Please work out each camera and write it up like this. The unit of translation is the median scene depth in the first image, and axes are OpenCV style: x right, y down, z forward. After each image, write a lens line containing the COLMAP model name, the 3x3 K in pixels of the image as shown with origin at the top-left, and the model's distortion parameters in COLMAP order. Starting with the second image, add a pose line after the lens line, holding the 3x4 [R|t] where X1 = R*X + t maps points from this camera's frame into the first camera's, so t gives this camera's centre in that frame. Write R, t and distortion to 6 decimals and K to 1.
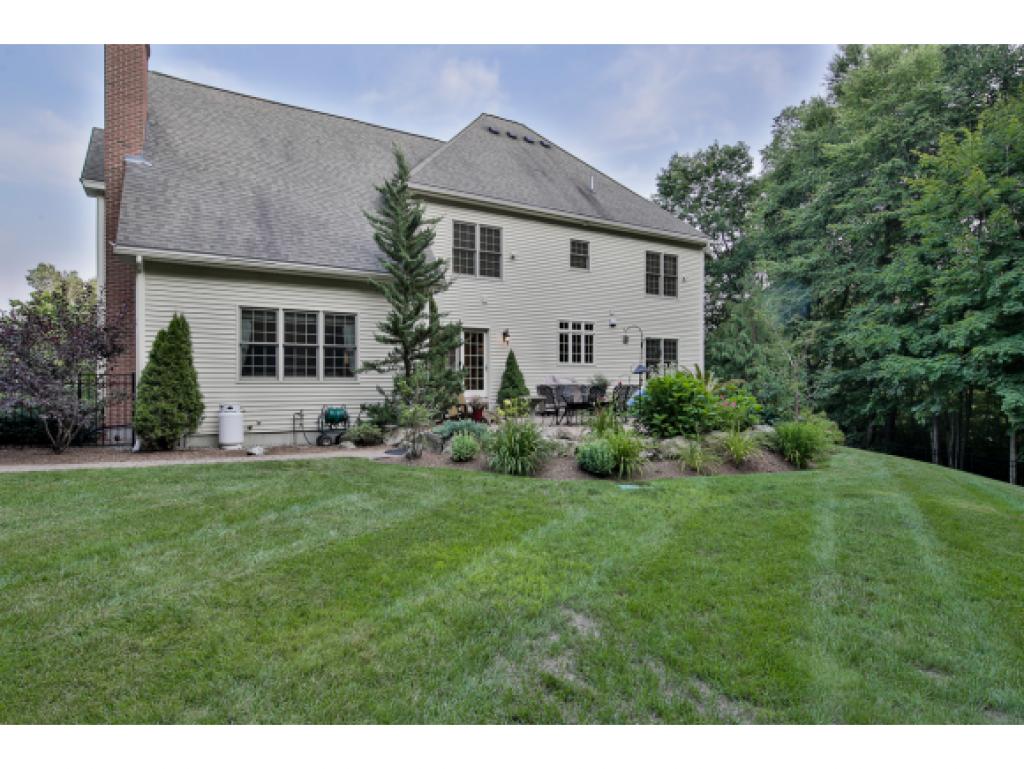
lens RADIAL K [[573.1, 0, 511.5], [0, 573.1, 379.1], [0, 0, 1]] dist [0.016939, -0.000517]
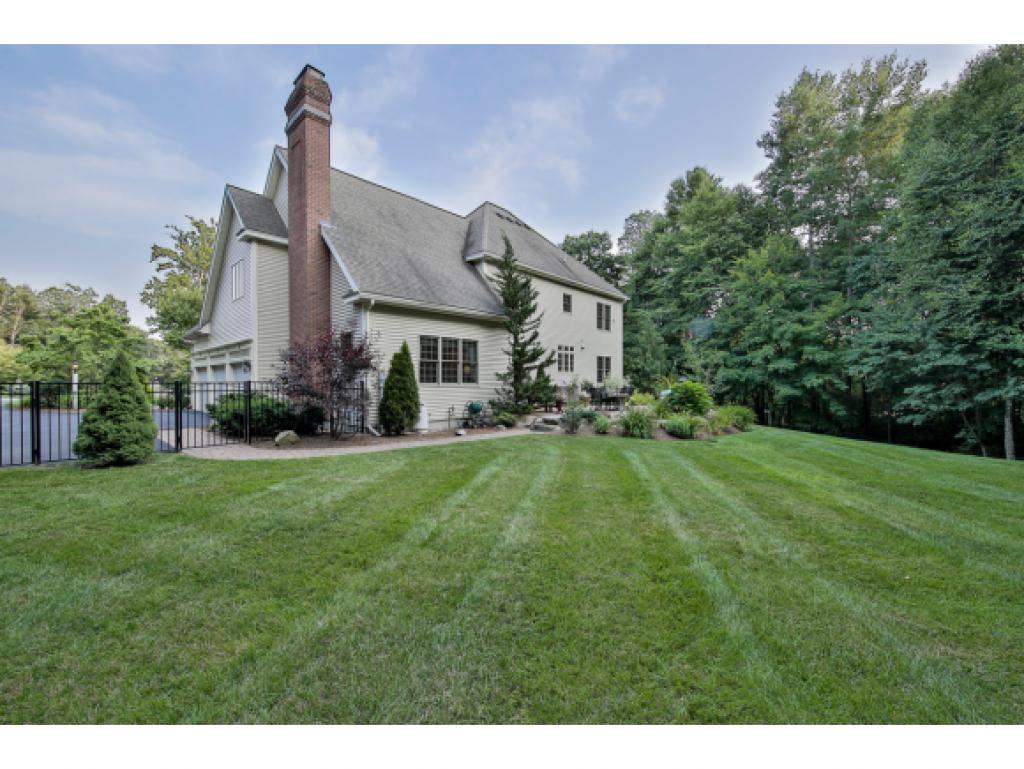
lens RADIAL K [[411.9, 0, 512.1], [0, 411.9, 385.9], [0, 0, 1]] dist [0.002183, -0.000067]
pose [[0.956281, -0.008019, 0.292340, -0.361278], [0.002389, 0.999805, 0.019611, -0.011528], [-0.292440, -0.018055, 0.956113, -0.046867]]
